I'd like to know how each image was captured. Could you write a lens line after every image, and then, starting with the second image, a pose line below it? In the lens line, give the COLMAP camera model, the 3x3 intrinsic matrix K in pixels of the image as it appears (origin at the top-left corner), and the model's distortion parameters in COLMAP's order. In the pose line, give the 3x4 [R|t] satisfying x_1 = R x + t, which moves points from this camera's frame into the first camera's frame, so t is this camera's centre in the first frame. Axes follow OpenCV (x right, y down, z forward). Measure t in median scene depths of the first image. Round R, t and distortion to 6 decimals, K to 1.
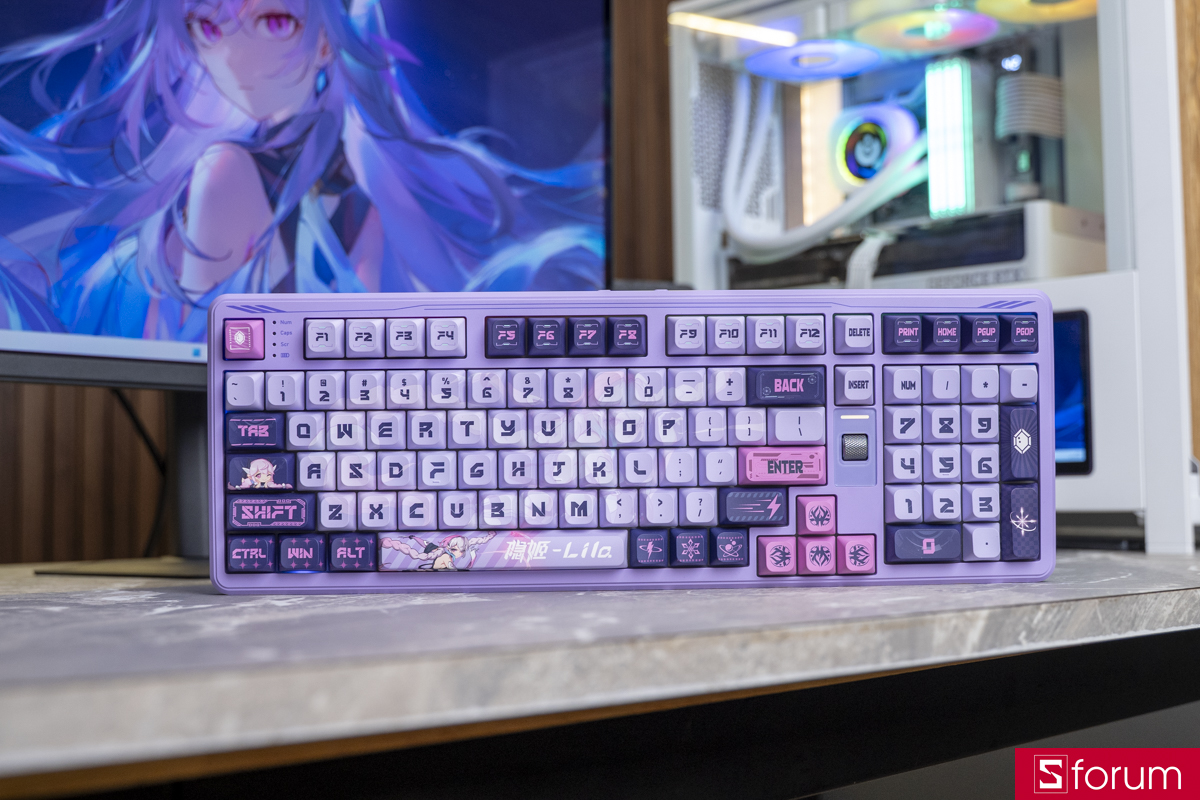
lens RADIAL K [[1623.9, 0, 605.6], [0, 1623.9, 397.6], [0, 0, 1]] dist [-0.098003, 0.000000]
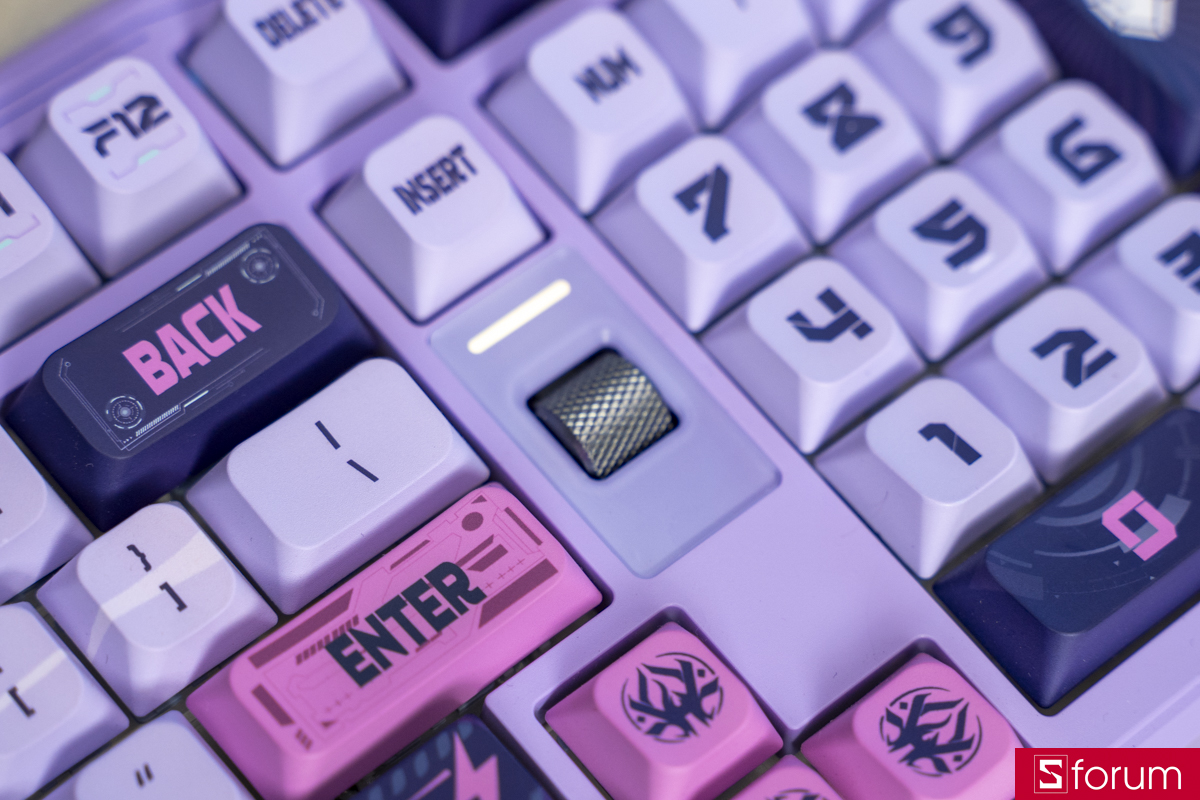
lens RADIAL K [[3643.2, 0, 599.2], [0, 3643.2, 401.4], [0, 0, 1]] dist [0.310536, 0.000000]
pose [[0.771099, -0.549283, 0.322017, -0.010665], [0.633334, 0.713736, -0.299113, 0.186311], [-0.065537, 0.434590, 0.898241, 0.551294]]
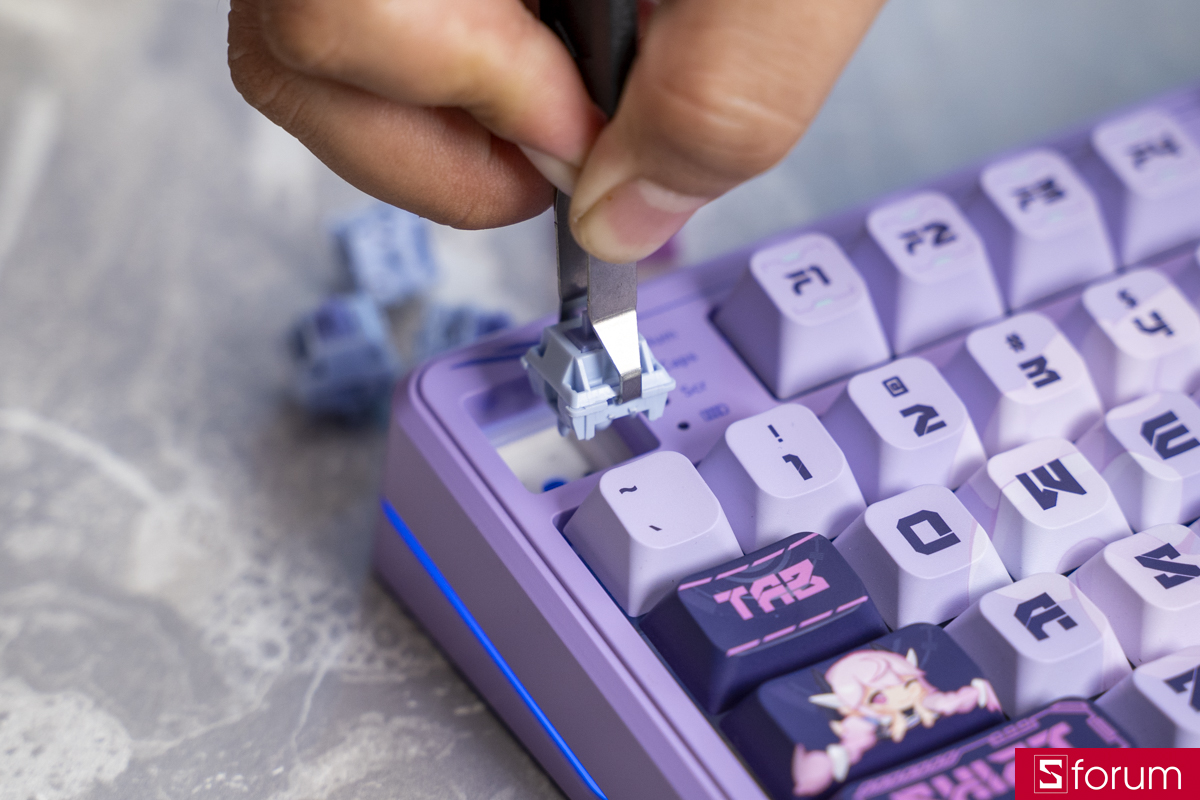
lens RADIAL K [[4033.2, 0, 603.5], [0, 4033.2, 402.5], [0, 0, 1]] dist [0.353438, 0.000000]
pose [[0.865724, -0.346625, 0.361073, -0.471413], [0.499786, 0.637761, -0.586067, 0.378913], [-0.027132, 0.687831, 0.725363, 0.486441]]
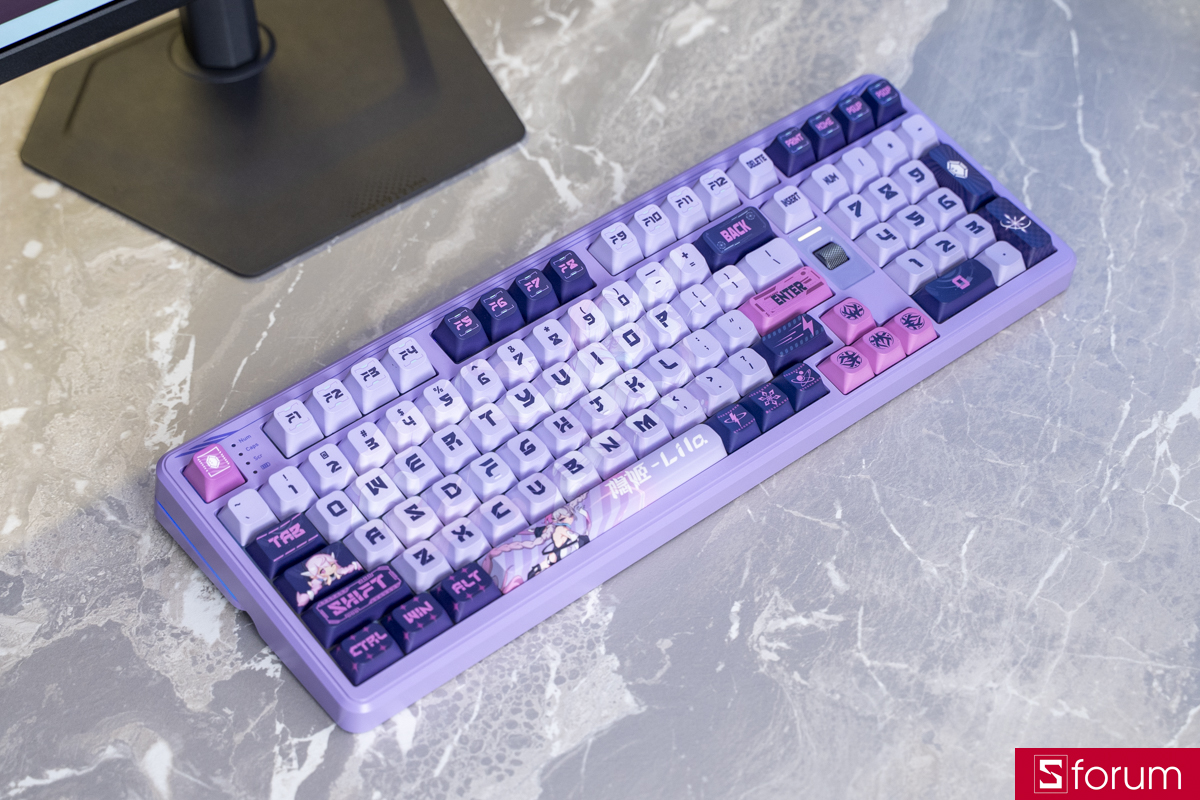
lens RADIAL K [[2320.6, 0, 604.2], [0, 2320.6, 391.8], [0, 0, 1]] dist [0.017739, 0.000000]
pose [[0.781855, -0.475451, 0.403298, -0.534816], [0.617133, 0.682116, -0.392256, 0.538632], [-0.088597, 0.555576, 0.826732, -0.049573]]
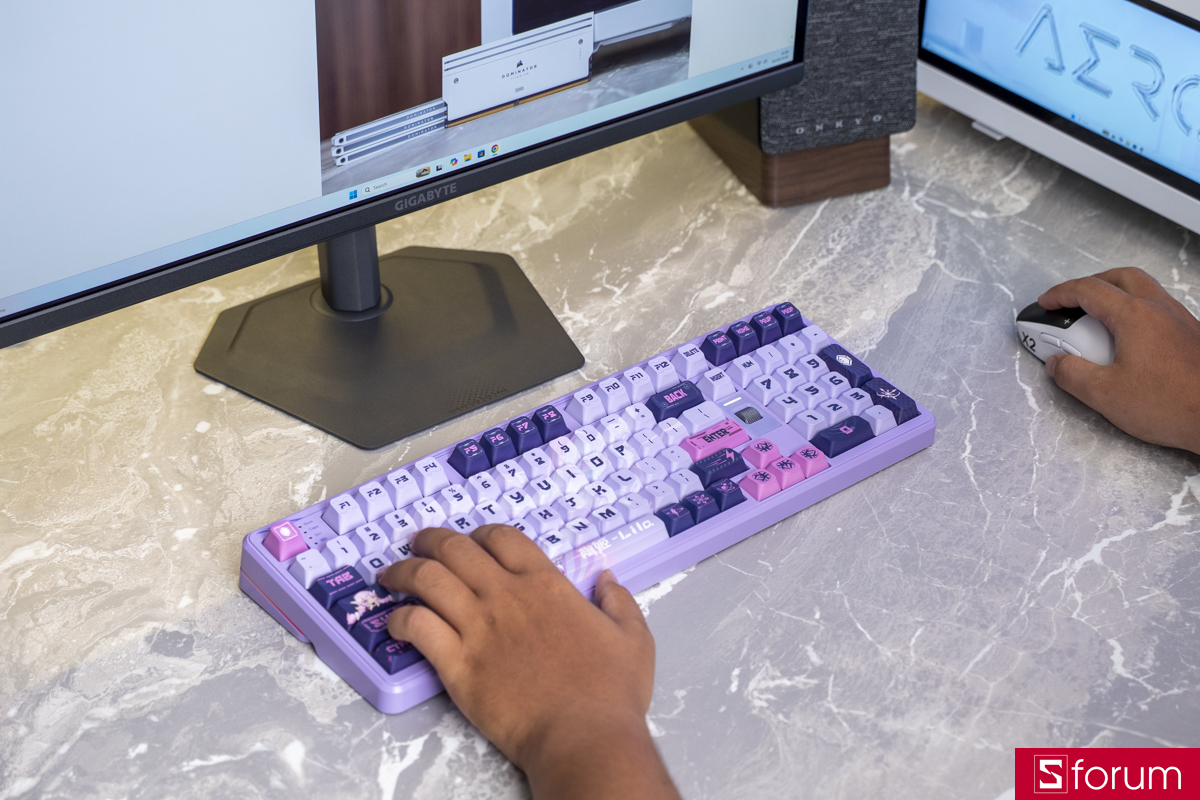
lens RADIAL K [[2331.4, 0, 602.0], [0, 2331.4, 396.0], [0, 0, 1]] dist [-0.007703, 0.000000]
pose [[0.778403, -0.373020, 0.504920, -0.842848], [0.624346, 0.543828, -0.560752, 0.970176], [-0.065418, 0.751736, 0.656212, -0.174113]]
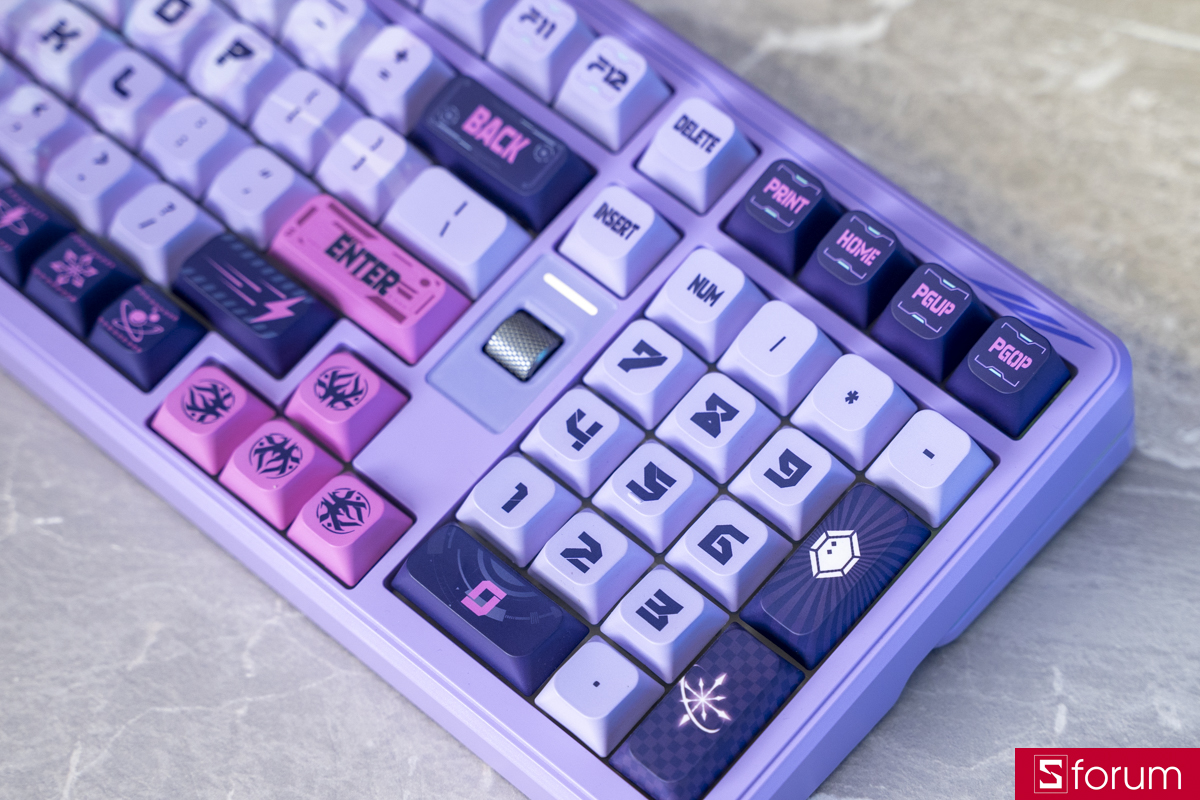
lens RADIAL K [[3241.7, 0, 602.9], [0, 3241.7, 401.3], [0, 0, 1]] dist [0.223016, 0.000000]
pose [[0.733008, 0.544030, -0.408326, 0.532601], [-0.664232, 0.701854, -0.257288, 0.249302], [0.146613, 0.459817, 0.875827, 0.277298]]
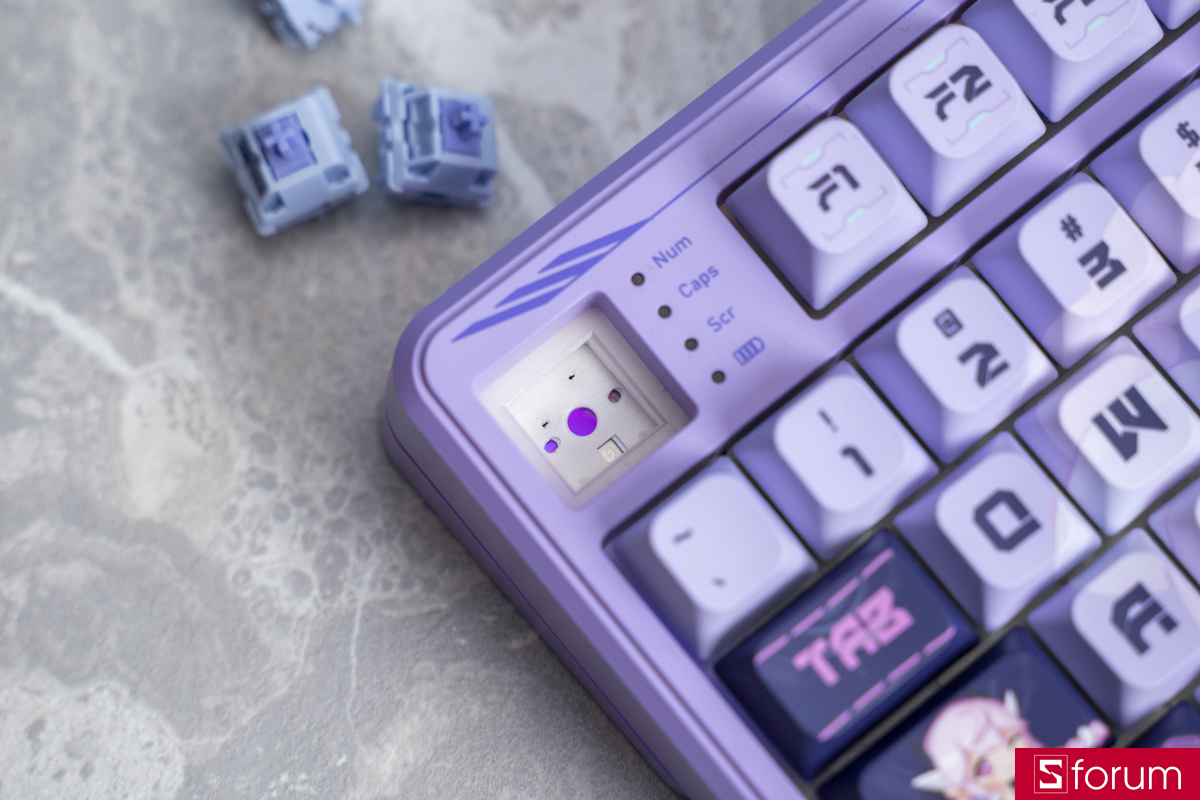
lens RADIAL K [[4033.2, 0, 603.0], [0, 4033.2, 369.2], [0, 0, 1]] dist [0.353438, 0.000000]
pose [[0.782300, -0.610605, 0.123157, -0.298305], [0.622860, 0.769104, -0.143266, 0.053832], [-0.007242, 0.188786, 0.981991, 0.369214]]
